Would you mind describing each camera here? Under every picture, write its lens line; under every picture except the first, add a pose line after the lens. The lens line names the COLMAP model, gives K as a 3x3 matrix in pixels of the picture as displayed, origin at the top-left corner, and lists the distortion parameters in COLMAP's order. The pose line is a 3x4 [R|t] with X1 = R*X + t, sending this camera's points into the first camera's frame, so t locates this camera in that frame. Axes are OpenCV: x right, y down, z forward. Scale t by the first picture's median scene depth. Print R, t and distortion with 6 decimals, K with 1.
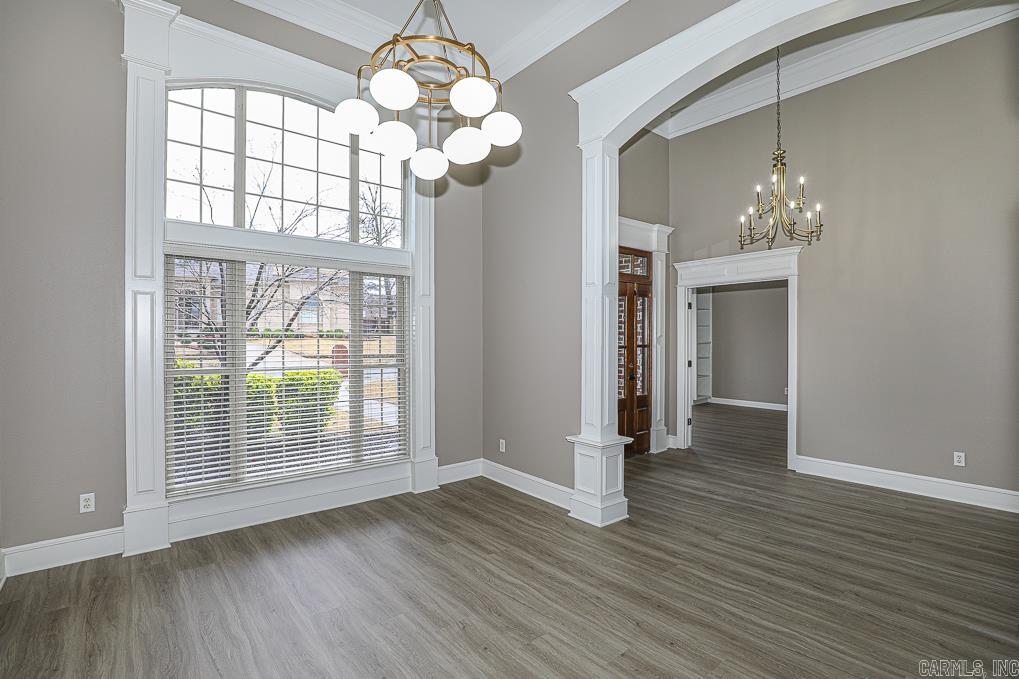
lens RADIAL K [[462.8, 0, 505.0], [0, 462.8, 341.4], [0, 0, 1]] dist [-0.023626, 0.006321]
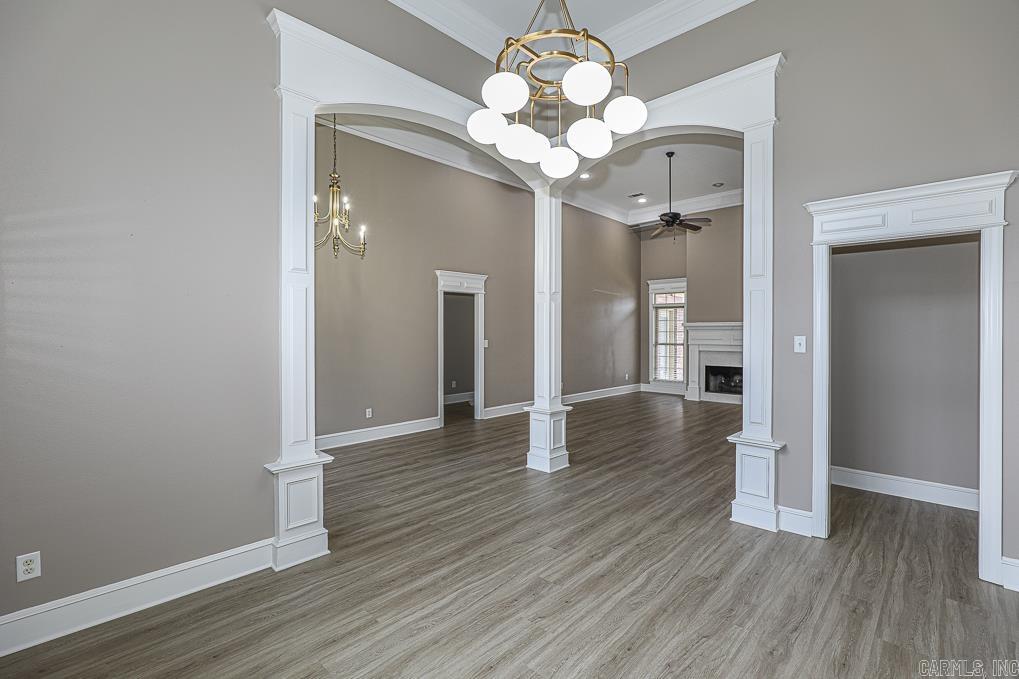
lens RADIAL K [[462.8, 0, 517.0], [0, 462.8, 336.2], [0, 0, 1]] dist [-0.023626, 0.006321]
pose [[-0.113152, -0.003482, 0.993572, -0.845752], [0.008555, 0.999953, 0.004479, -0.015505], [-0.993541, 0.009007, -0.113117, 0.882829]]
